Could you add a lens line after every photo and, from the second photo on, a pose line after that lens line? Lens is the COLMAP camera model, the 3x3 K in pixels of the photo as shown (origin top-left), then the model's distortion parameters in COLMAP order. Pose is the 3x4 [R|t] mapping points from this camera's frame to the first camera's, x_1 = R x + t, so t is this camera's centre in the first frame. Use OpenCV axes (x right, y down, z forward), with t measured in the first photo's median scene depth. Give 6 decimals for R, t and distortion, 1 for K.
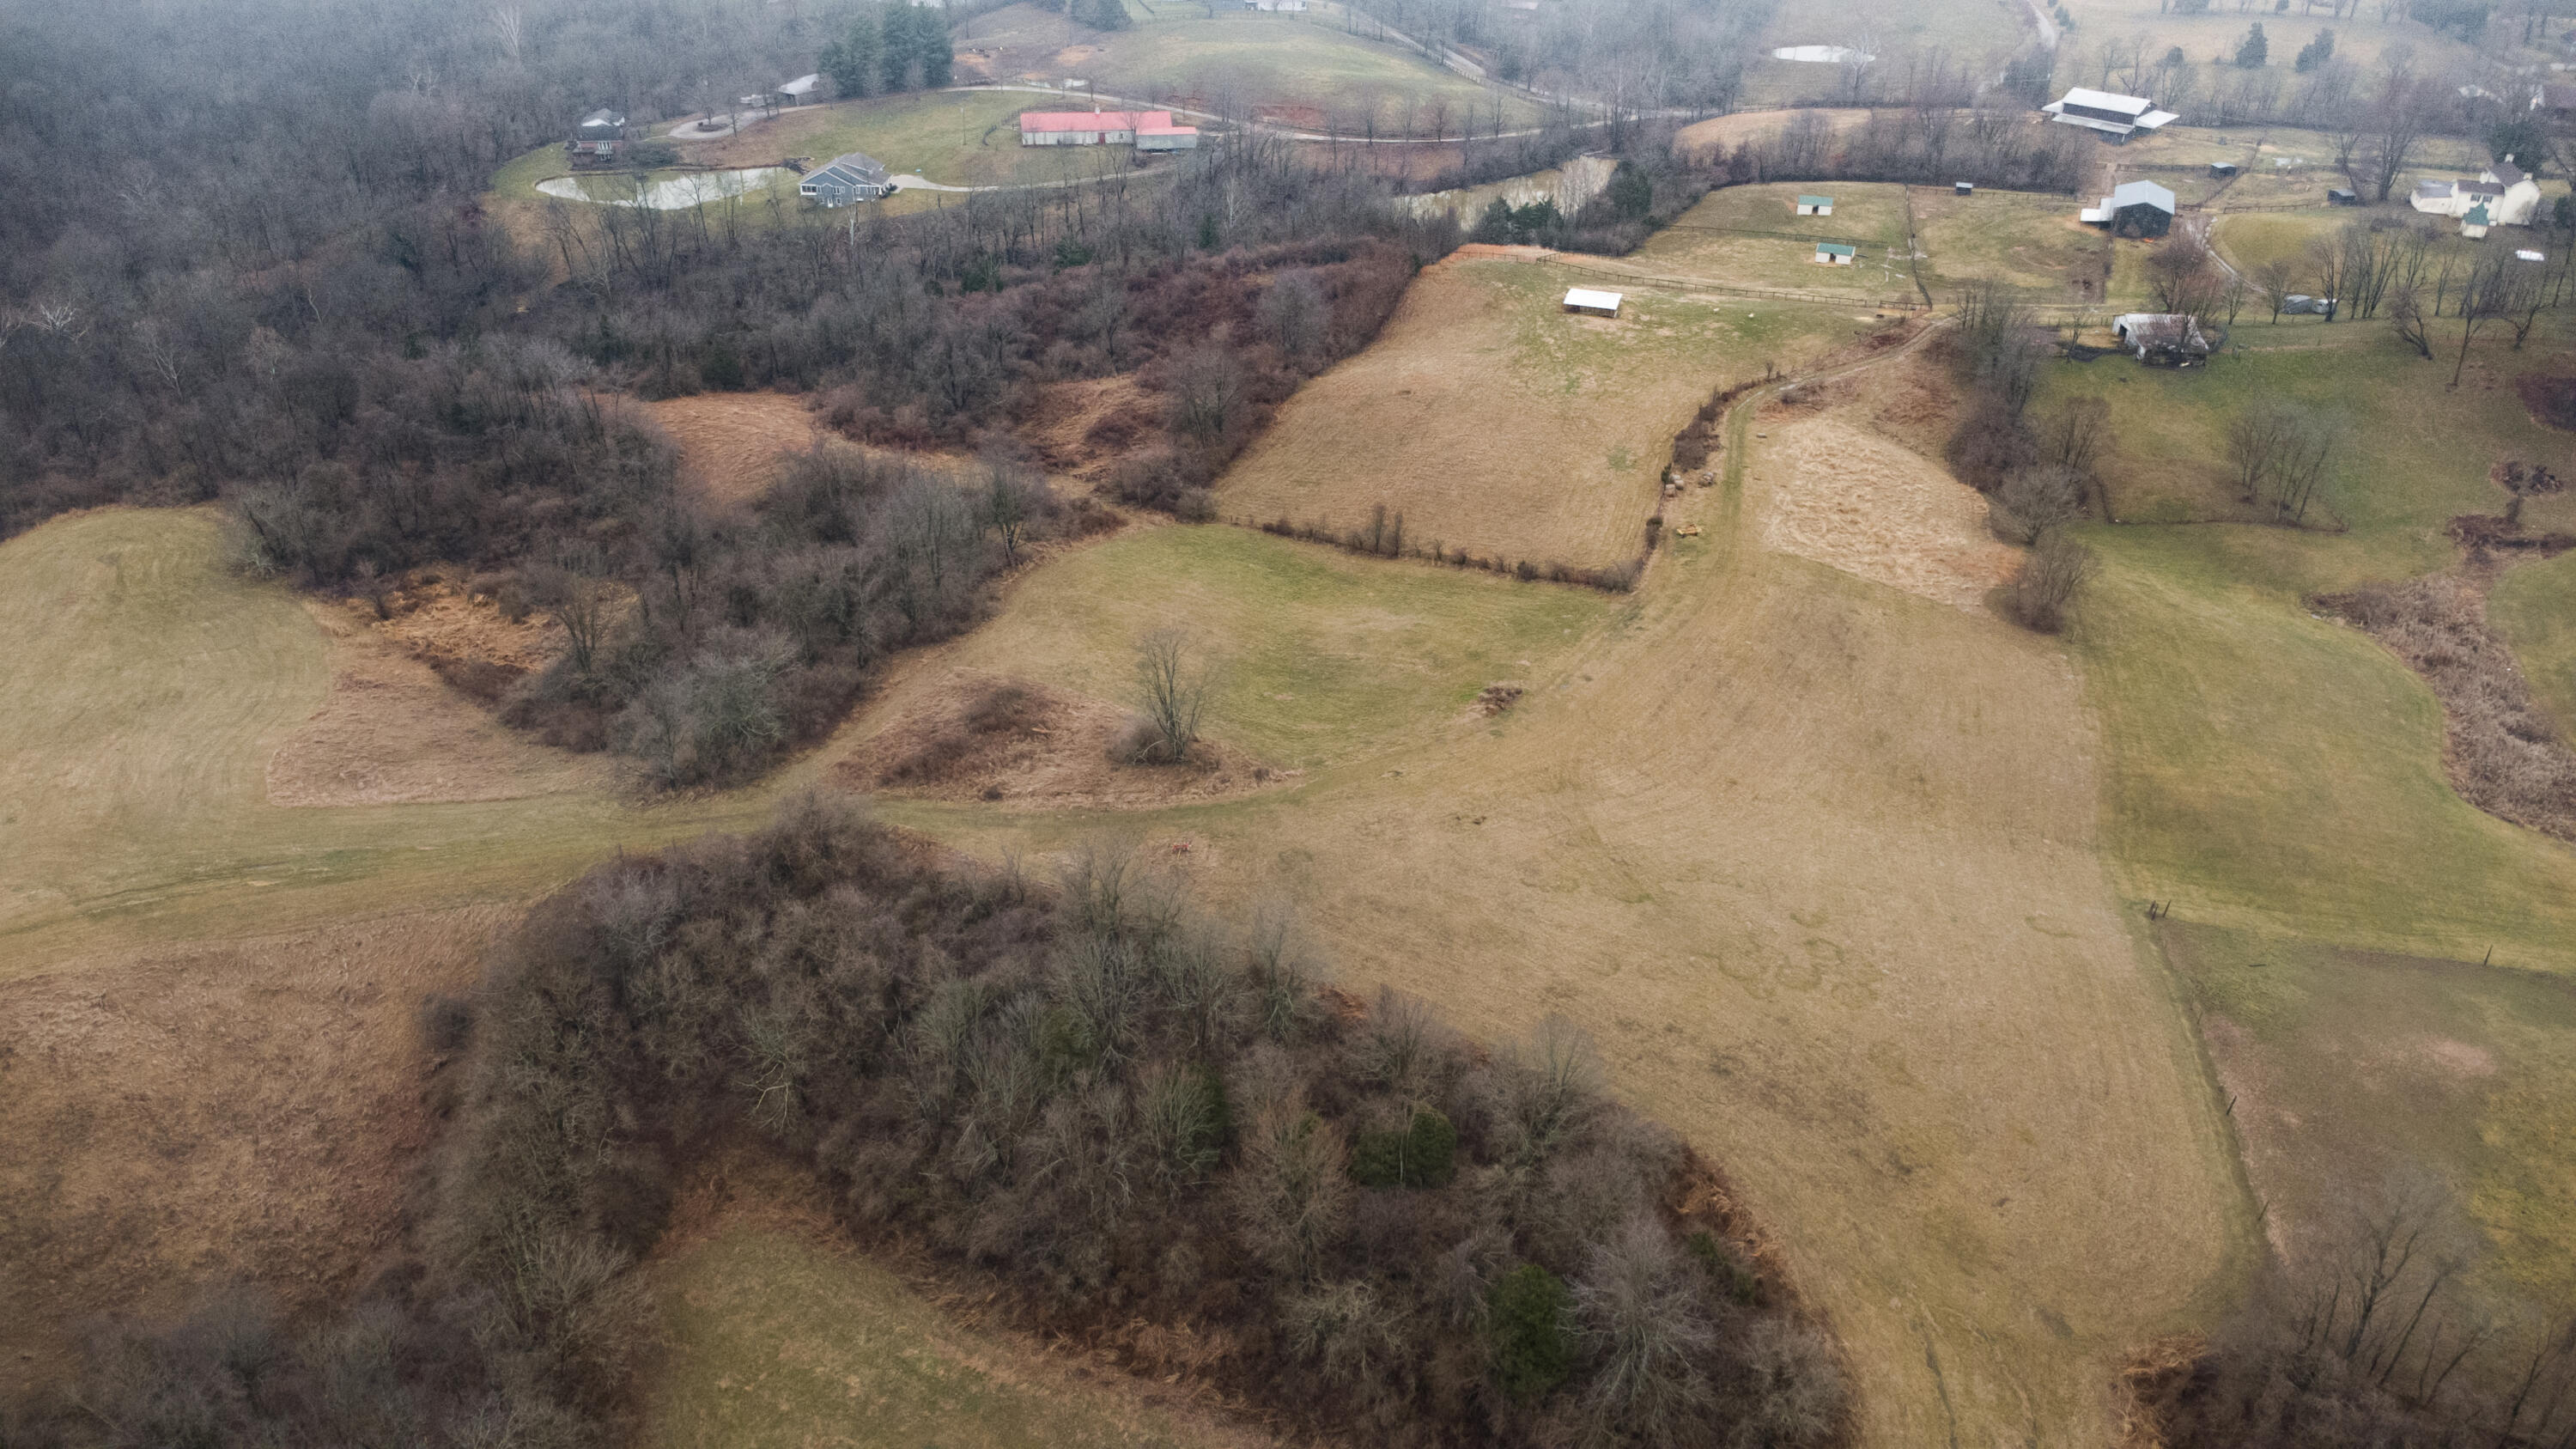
lens RADIAL K [[1812.7, 0, 1291.9], [0, 1812.7, 720.1], [0, 0, 1]] dist [0.028069, -0.041875]
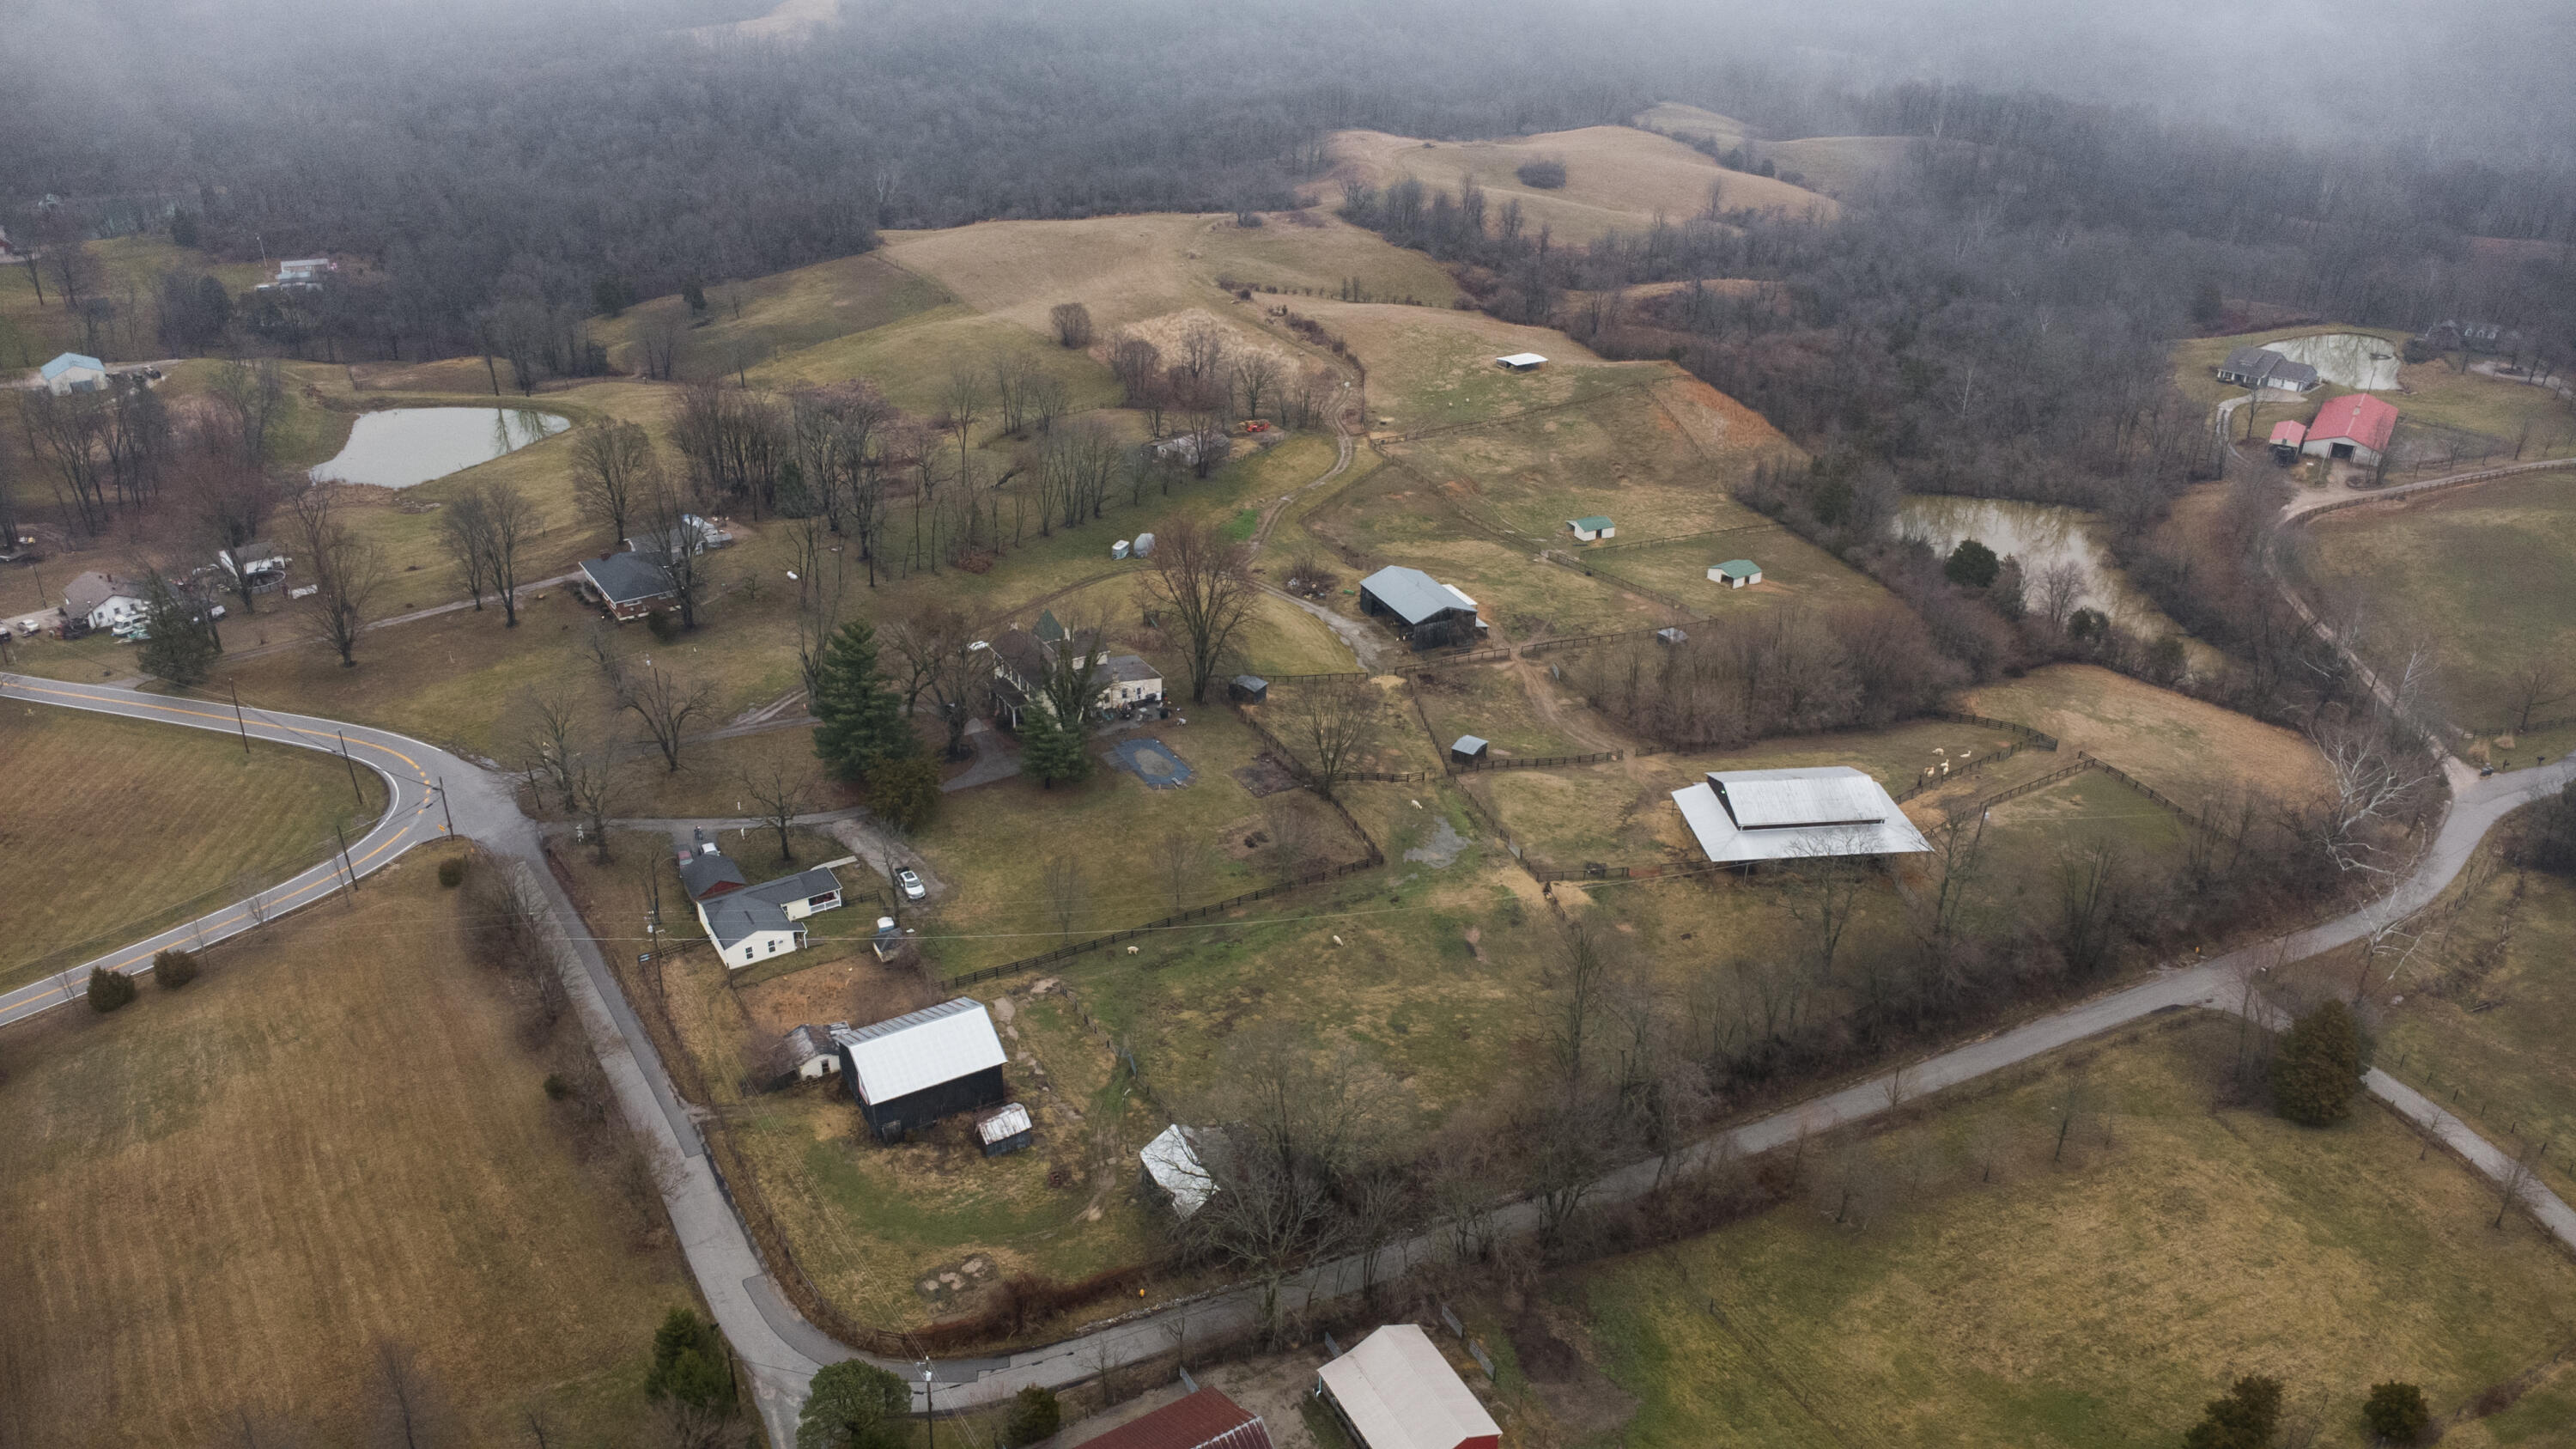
lens RADIAL K [[1812.7, 0, 1291.9], [0, 1812.7, 720.1], [0, 0, 1]] dist [0.028069, -0.041875]
pose [[-0.670672, 0.313188, -0.672393, 1.615832], [-0.404403, 0.605531, 0.685413, -1.182031], [0.621818, 0.731605, -0.279458, 1.911977]]
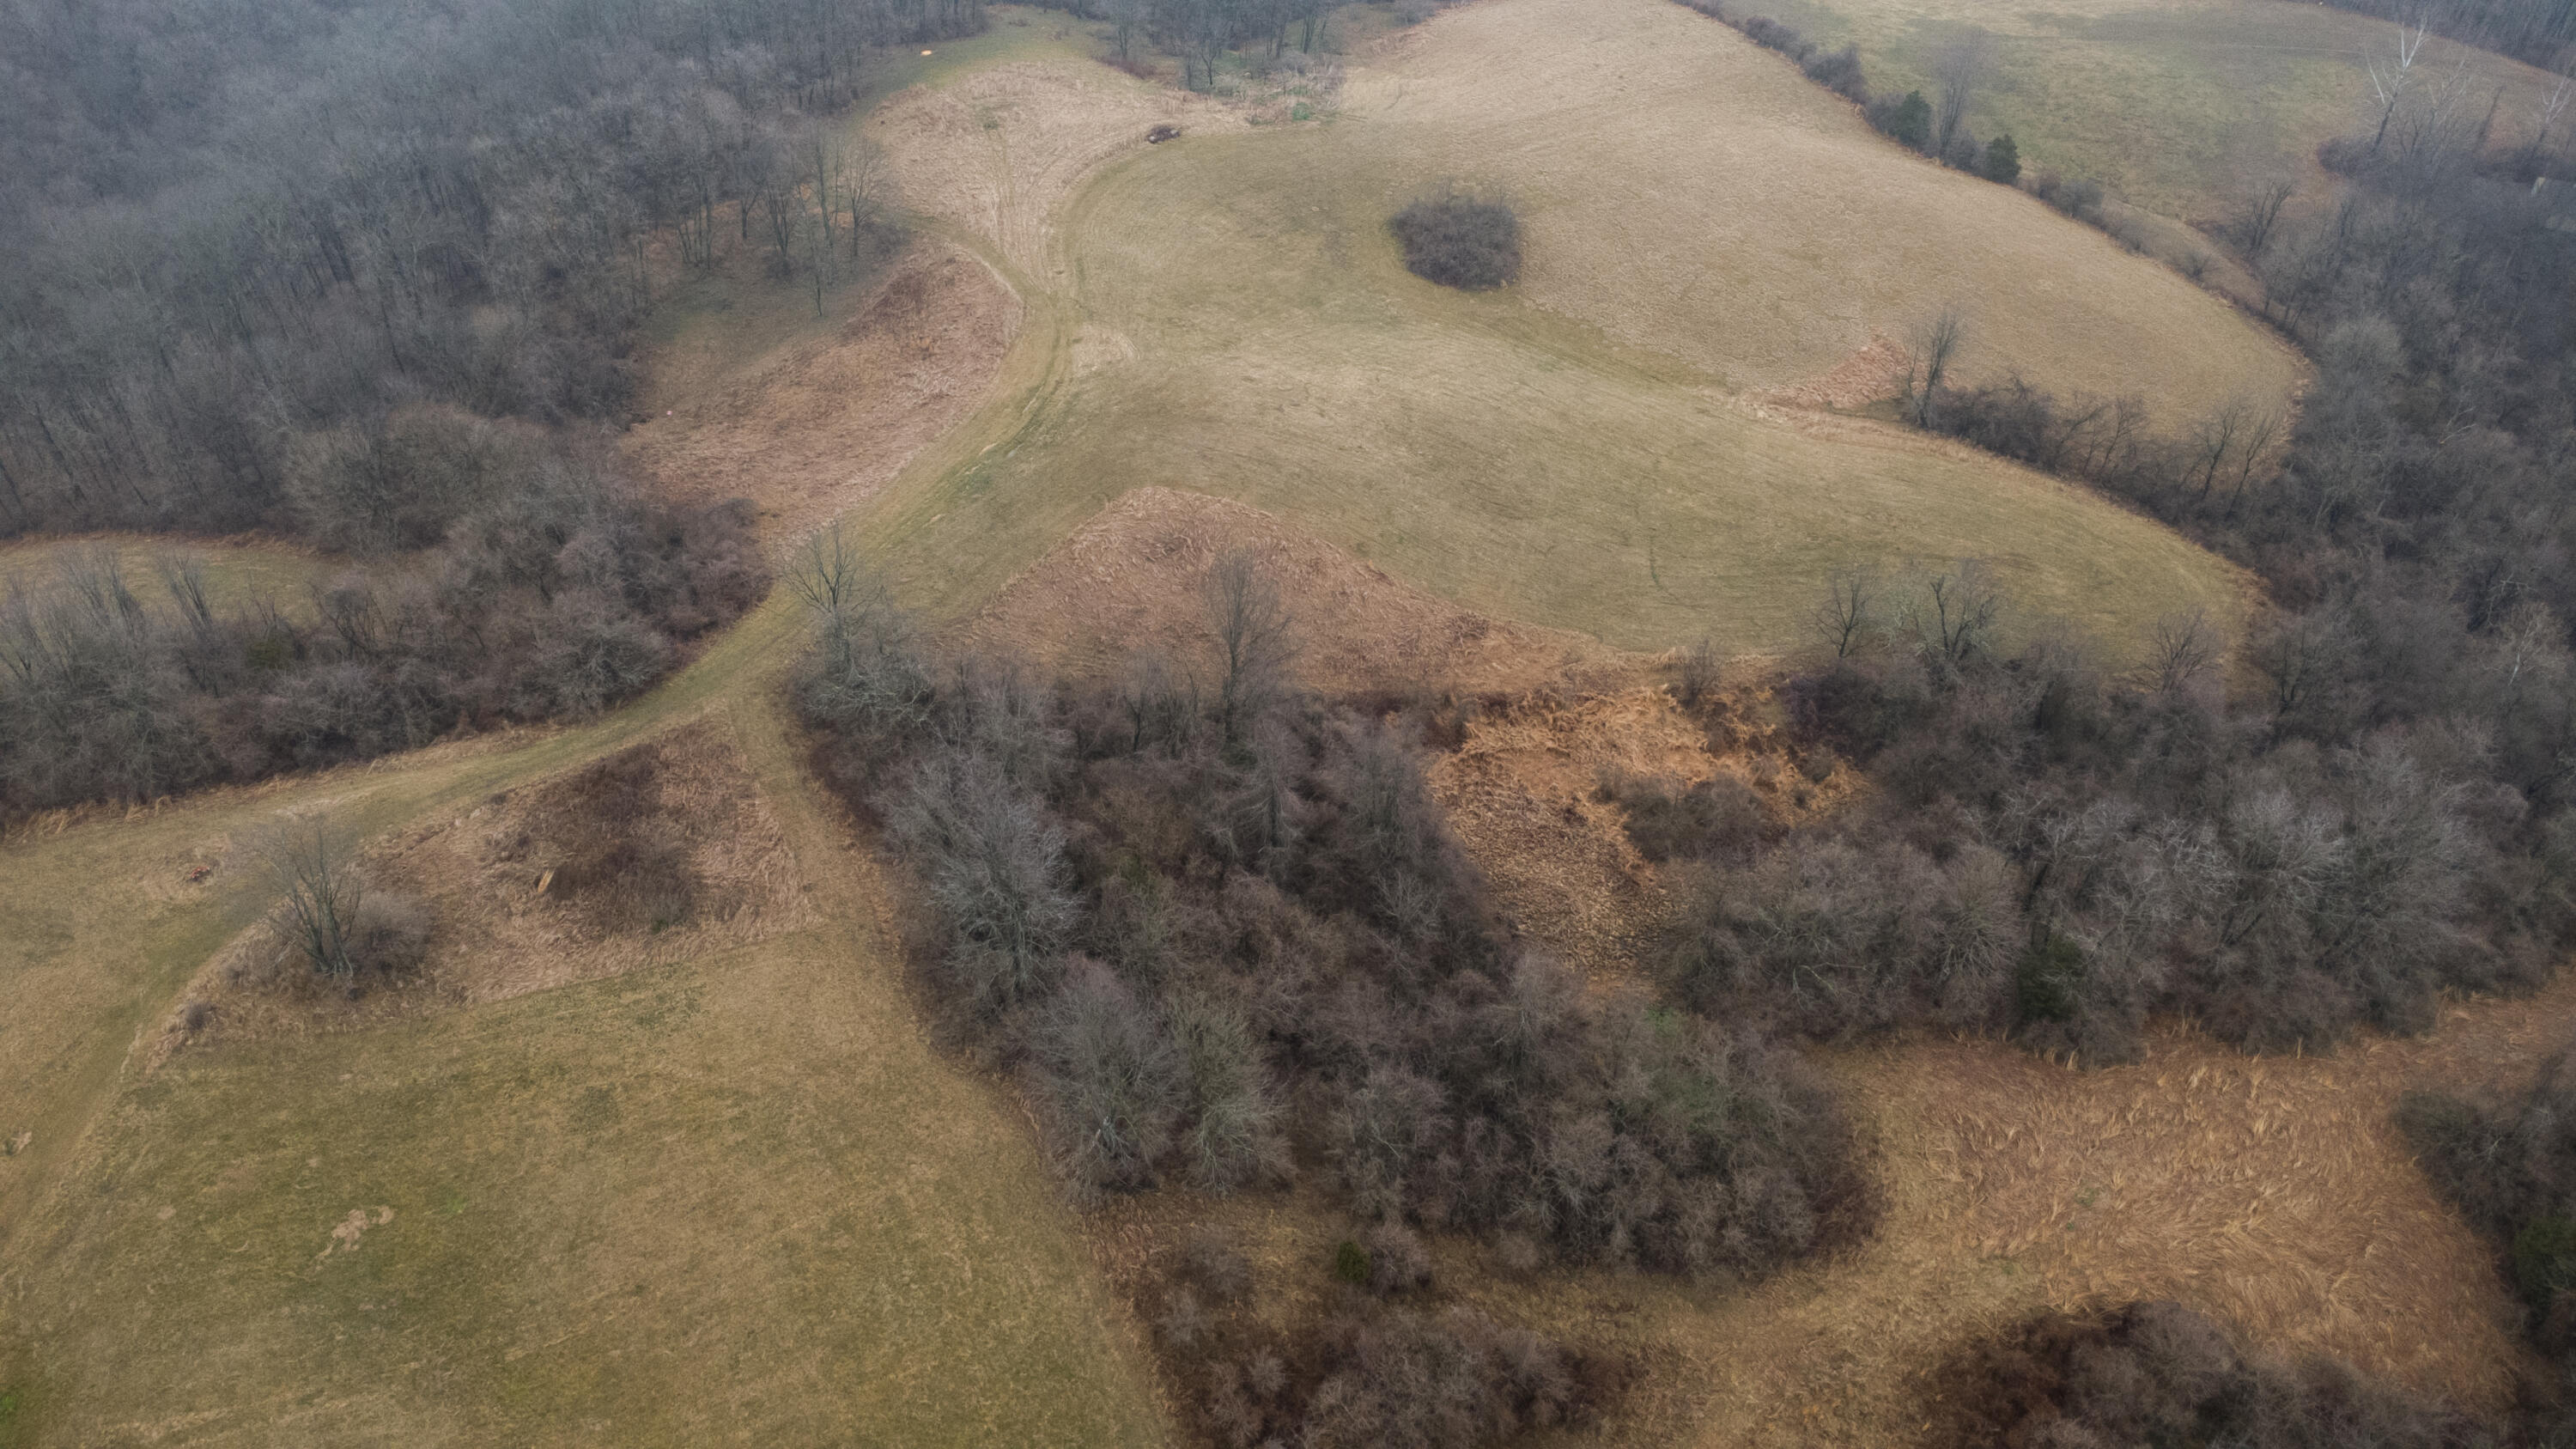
lens RADIAL K [[1811.5, 0, 1292.2], [0, 1811.5, 725.6], [0, 0, 1]] dist [0.010784, -0.001288]
pose [[-0.607834, 0.492396, -0.622964, 0.085219], [-0.433305, 0.451752, 0.779851, -0.591301], [0.665420, 0.743953, -0.061232, 0.973076]]
